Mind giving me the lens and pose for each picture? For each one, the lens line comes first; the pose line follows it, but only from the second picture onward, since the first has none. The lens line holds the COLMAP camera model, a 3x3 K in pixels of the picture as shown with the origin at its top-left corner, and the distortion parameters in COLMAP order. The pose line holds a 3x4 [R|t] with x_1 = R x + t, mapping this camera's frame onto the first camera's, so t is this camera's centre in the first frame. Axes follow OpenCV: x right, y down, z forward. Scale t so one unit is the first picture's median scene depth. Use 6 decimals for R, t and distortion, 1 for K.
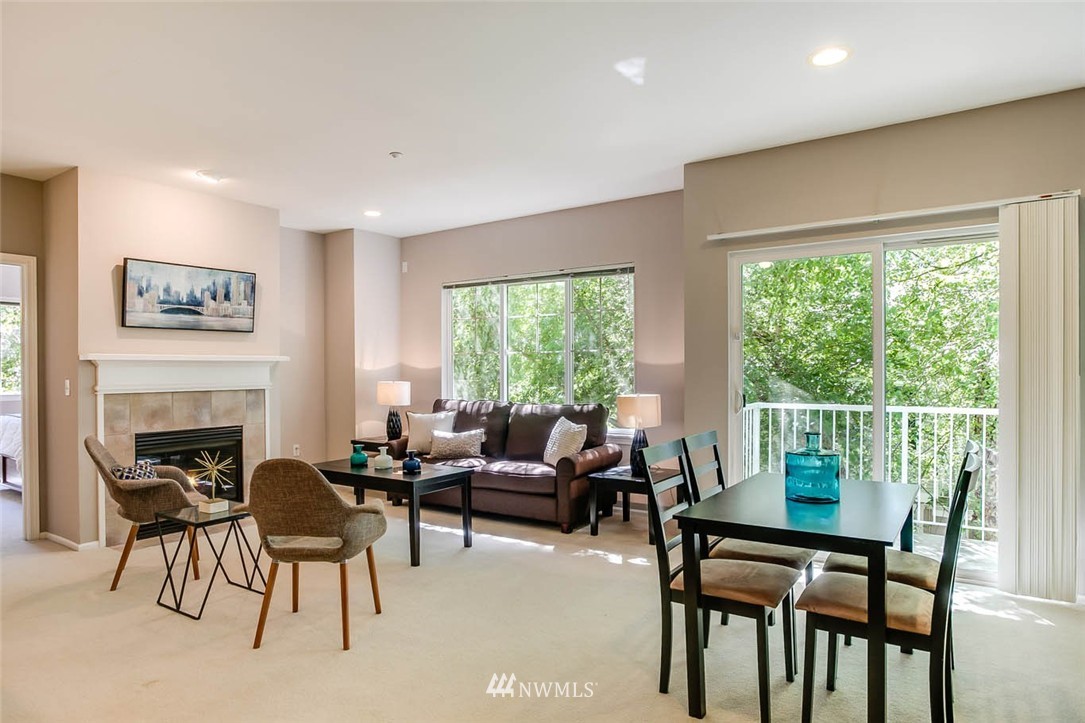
lens RADIAL K [[651.3, 0, 541.6], [0, 651.3, 362.0], [0, 0, 1]] dist [-0.043095, -0.000334]
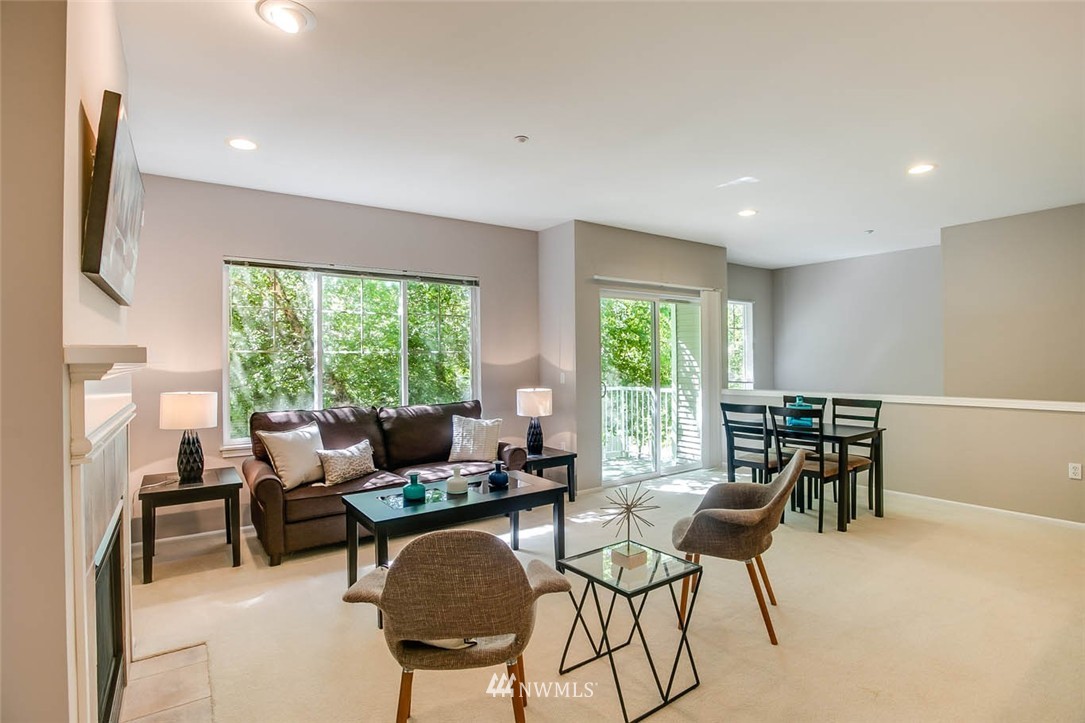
lens RADIAL K [[516.9, 0, 542.7], [0, 516.9, 366.3], [0, 0, 1]] dist [-0.004789, -0.000390]
pose [[0.353185, -0.012159, 0.935474, -0.867757], [0.001970, 0.999923, 0.012253, -0.004417], [-0.935551, -0.002485, 0.353182, 0.692393]]
